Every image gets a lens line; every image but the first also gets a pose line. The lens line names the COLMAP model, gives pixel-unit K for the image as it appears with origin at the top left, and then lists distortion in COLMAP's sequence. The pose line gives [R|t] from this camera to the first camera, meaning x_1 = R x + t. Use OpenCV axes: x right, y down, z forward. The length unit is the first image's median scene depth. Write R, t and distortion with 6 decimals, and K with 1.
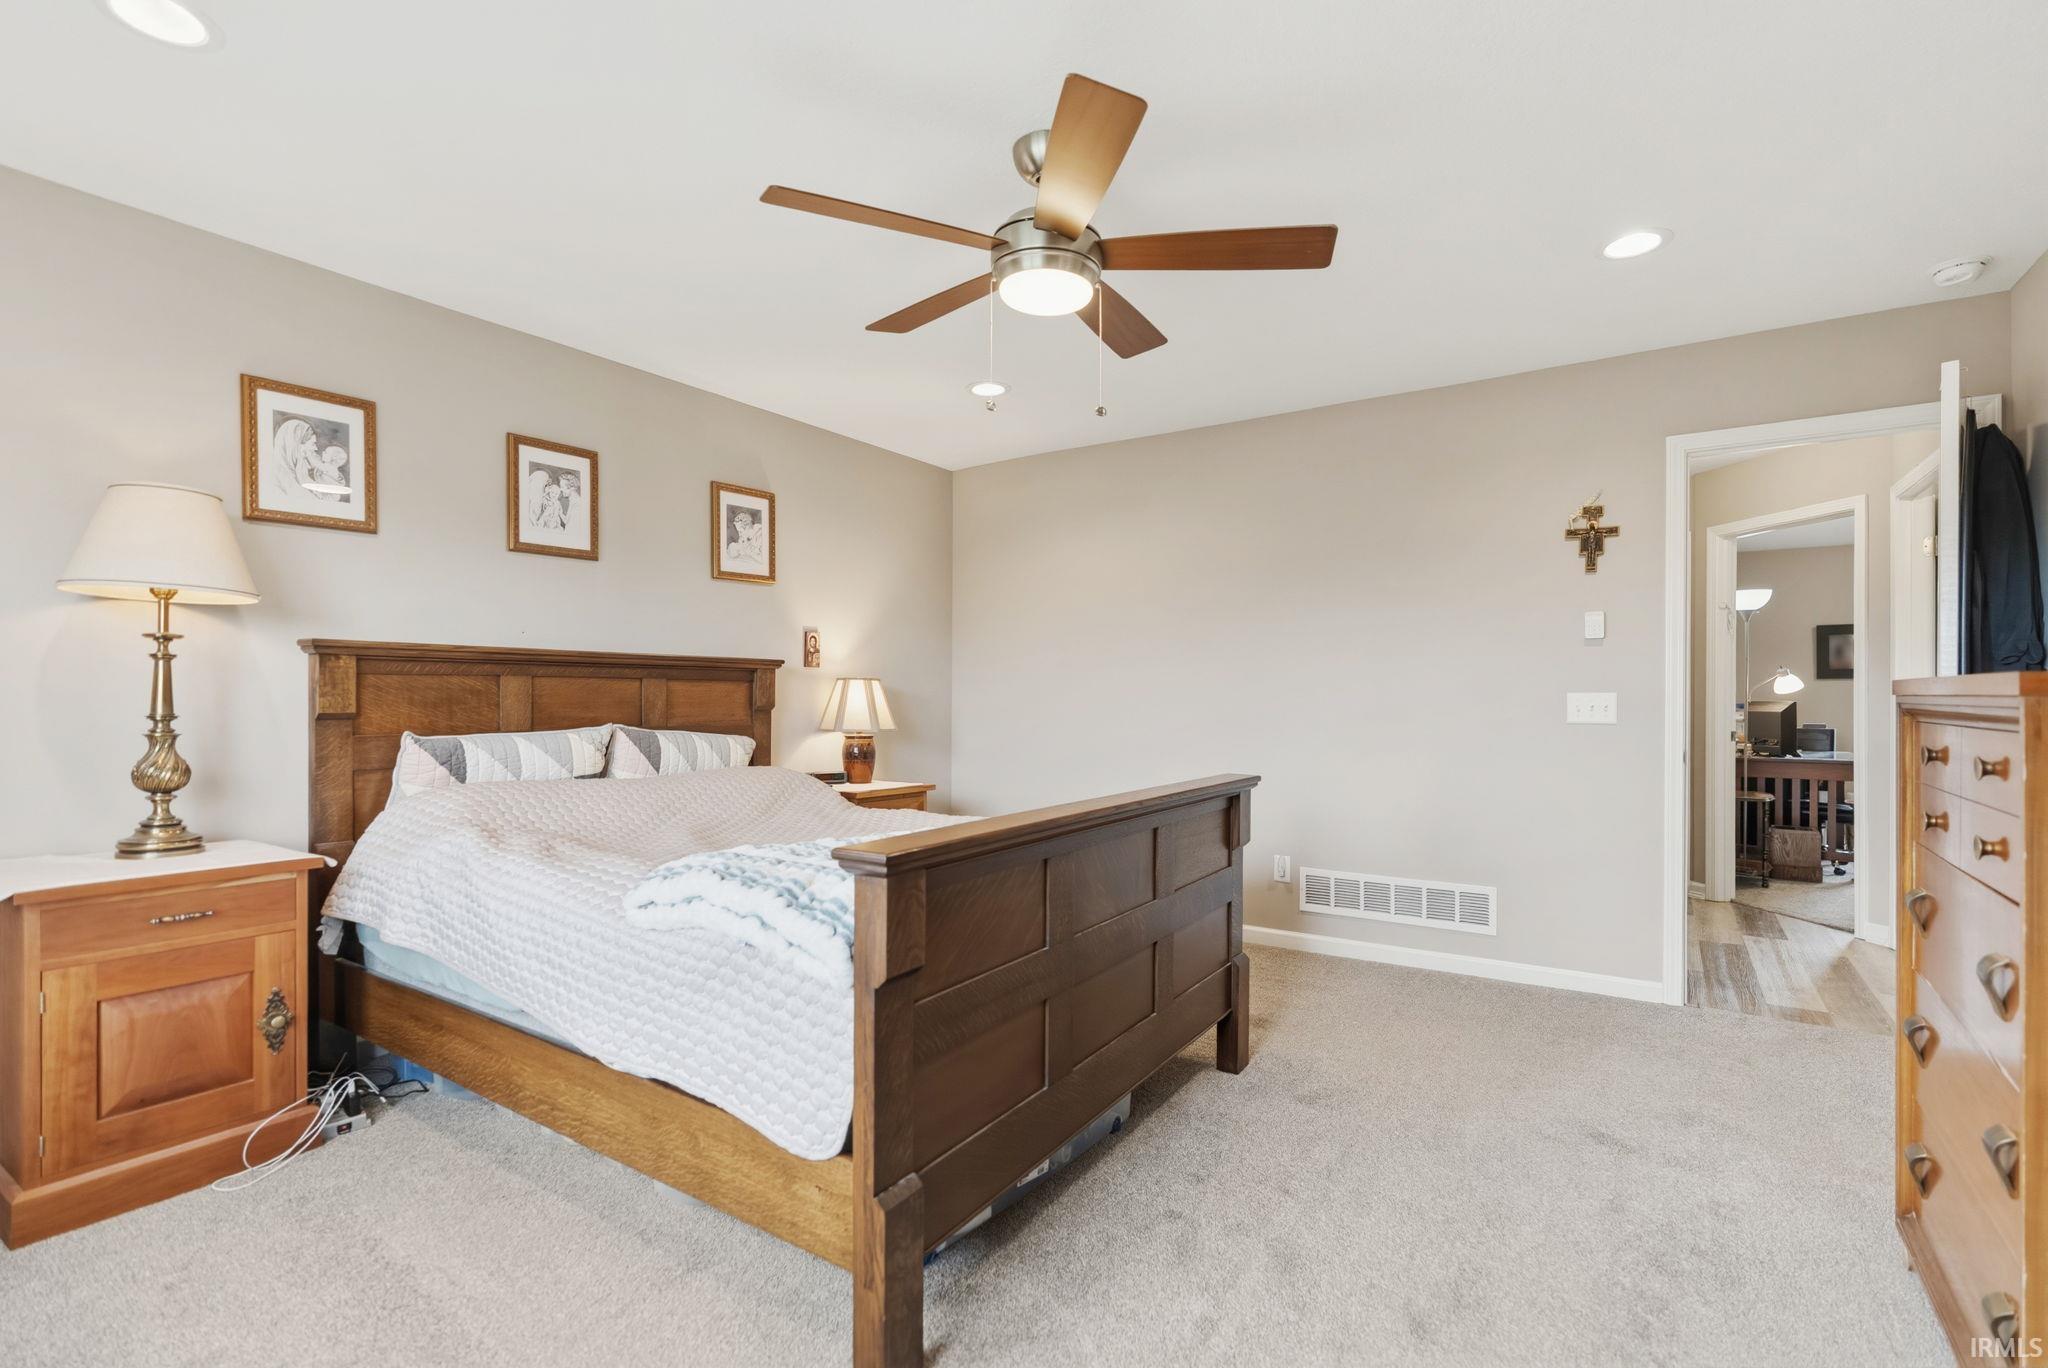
lens RADIAL K [[943.9, 0, 1043.6], [0, 943.9, 699.0], [0, 0, 1]] dist [-0.015027, 0.006232]
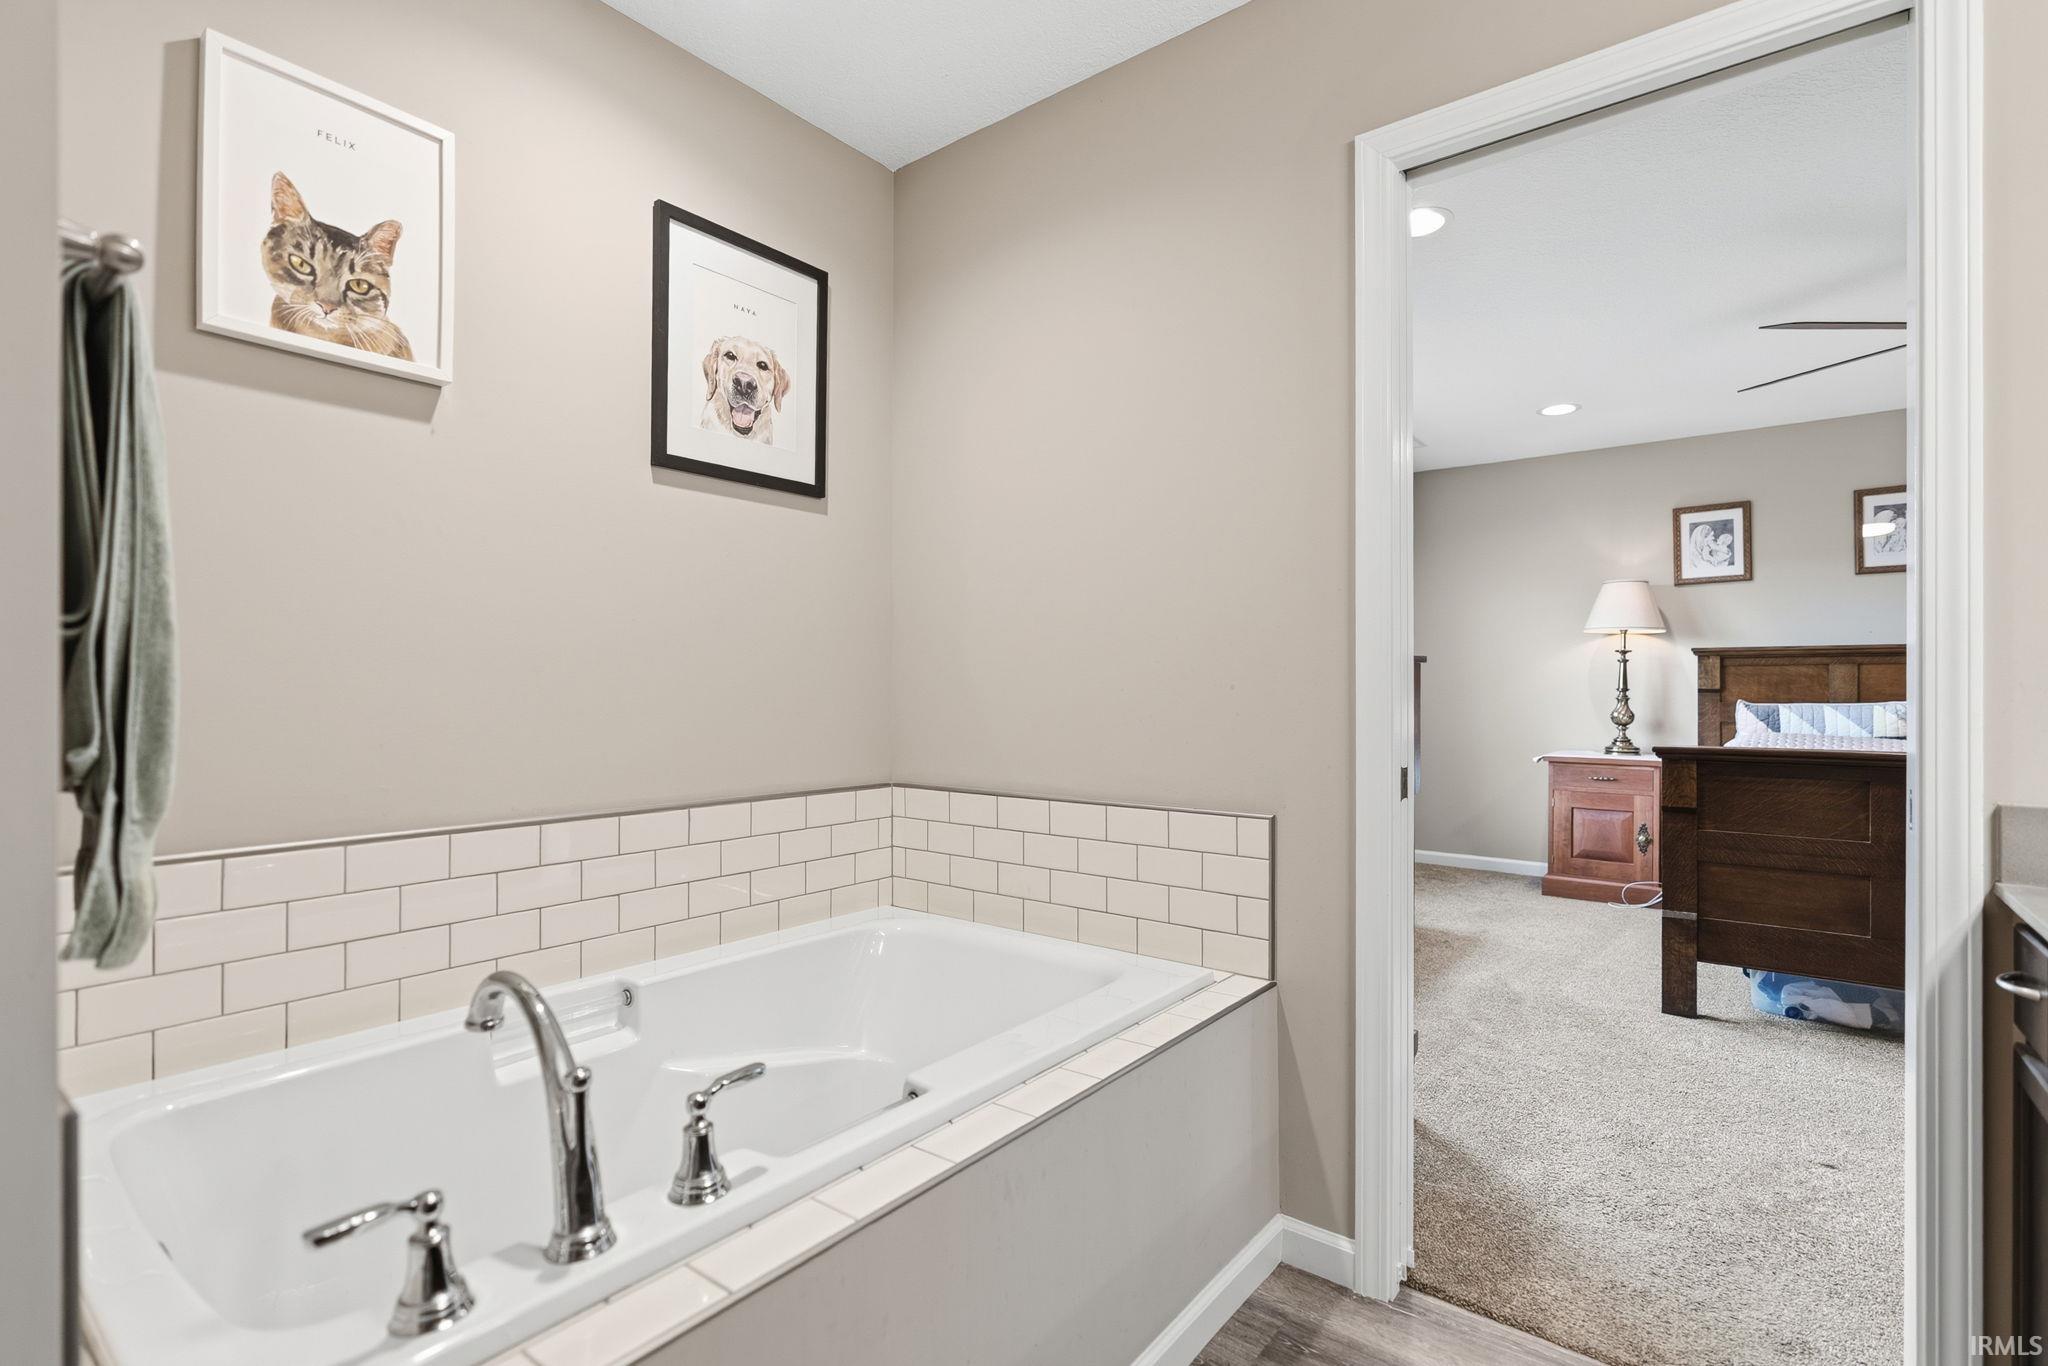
lens RADIAL K [[943.9, 0, 1030.8], [0, 943.9, 686.8], [0, 0, 1]] dist [-0.015027, 0.006232]
pose [[-0.080247, -0.002314, -0.996772, 1.054436], [-0.002643, 0.999994, -0.002109, 0.017393], [0.996771, 0.002465, -0.080253, -0.129577]]
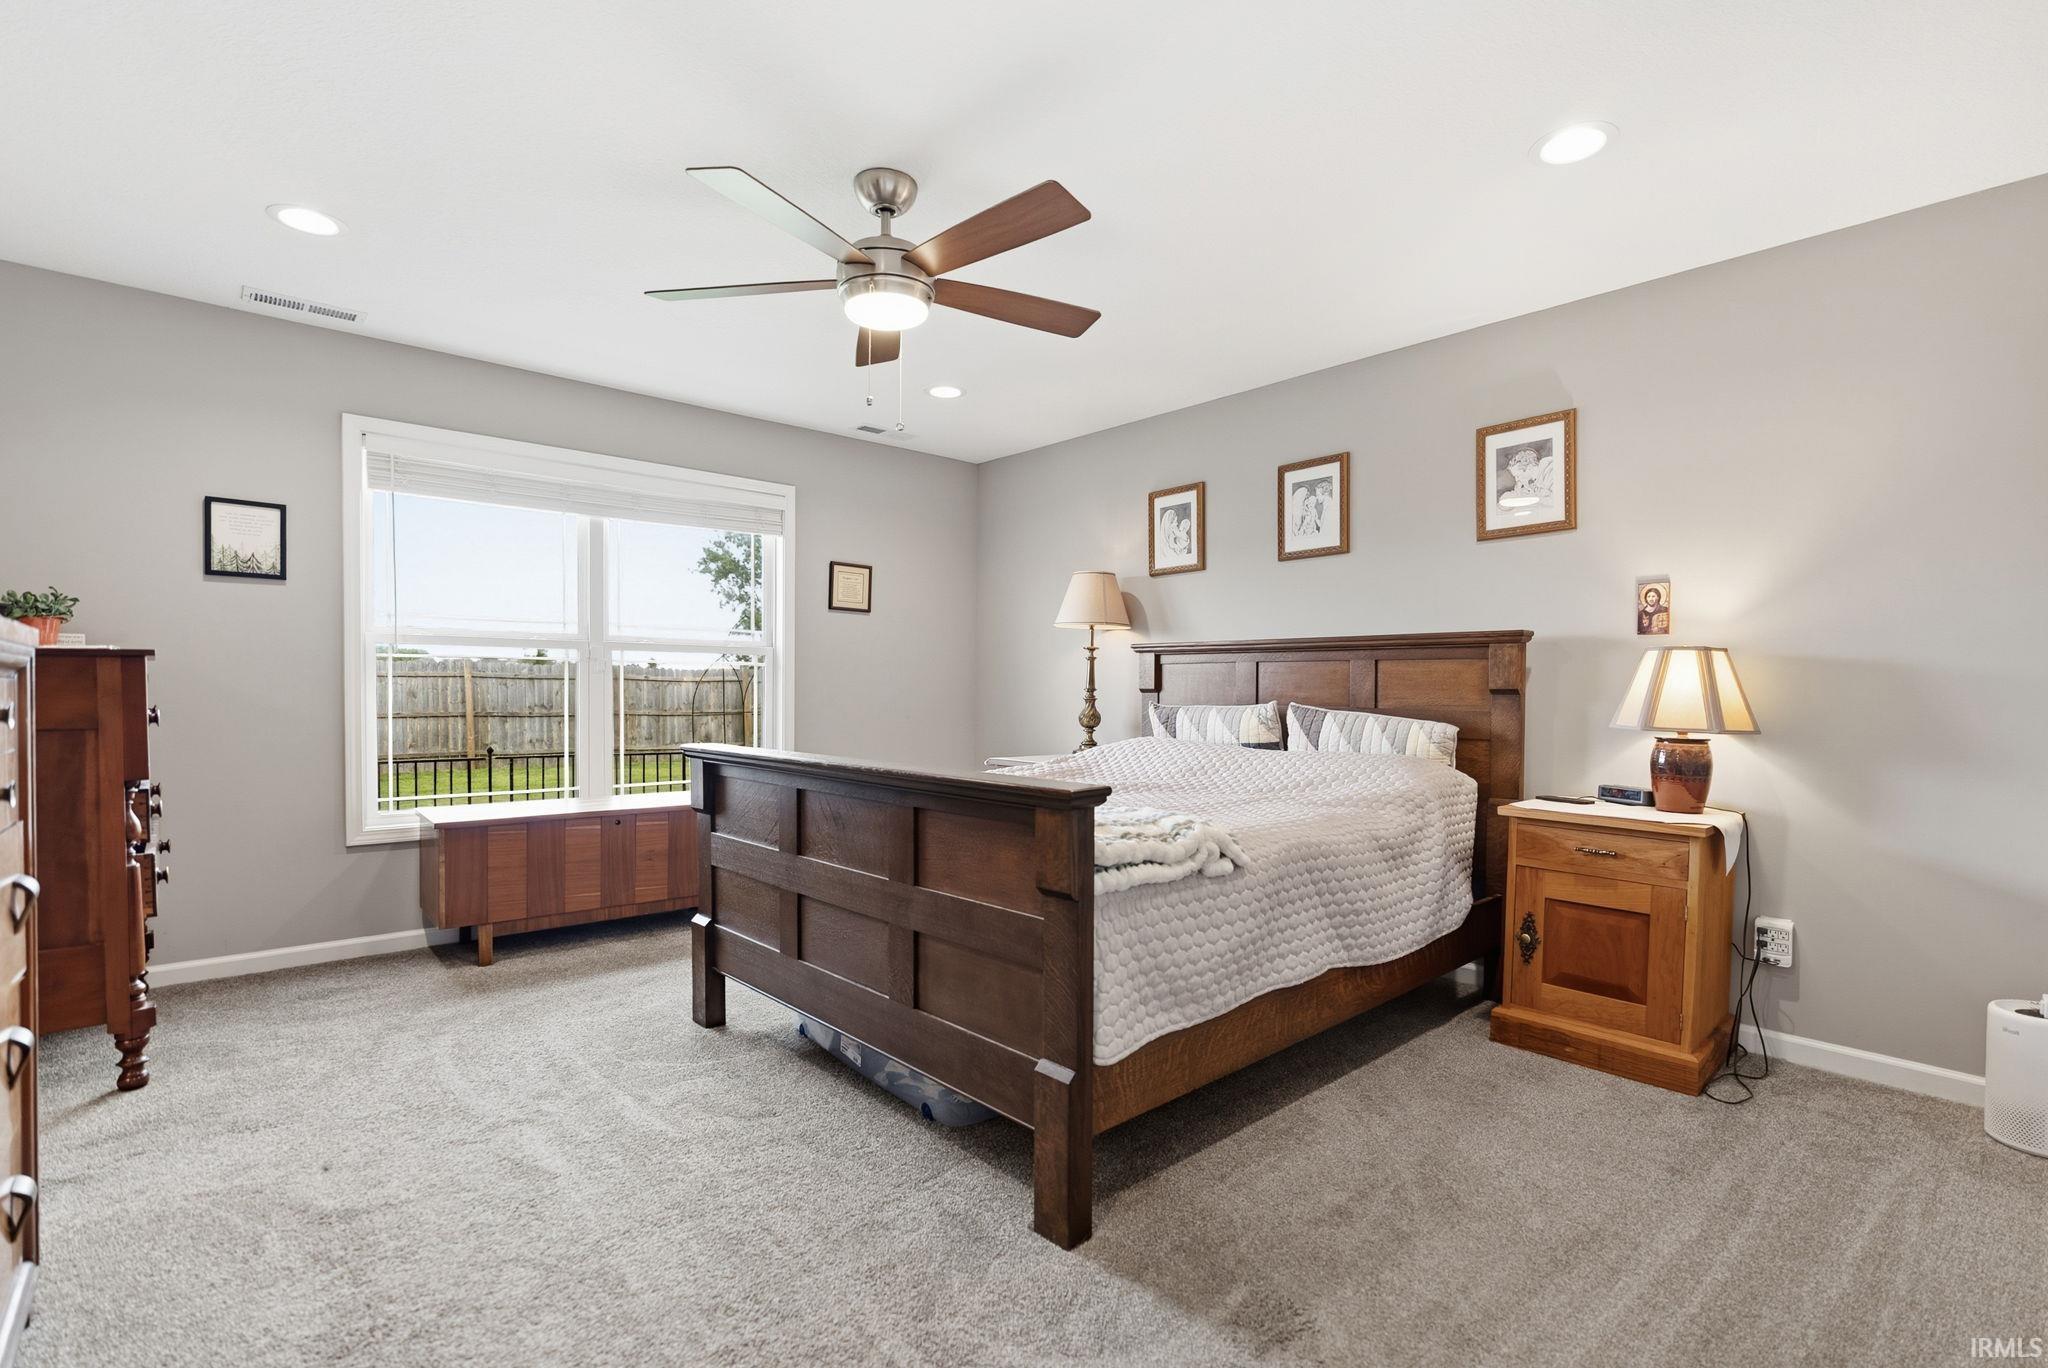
lens RADIAL K [[943.9, 0, 1030.5], [0, 943.9, 680.3], [0, 0, 1]] dist [-0.015027, 0.006232]
pose [[-0.255202, -0.012869, -0.966802, 0.819134], [-0.010106, 0.999892, -0.010642, 0.017893], [0.966835, 0.007055, -0.255304, 1.148839]]
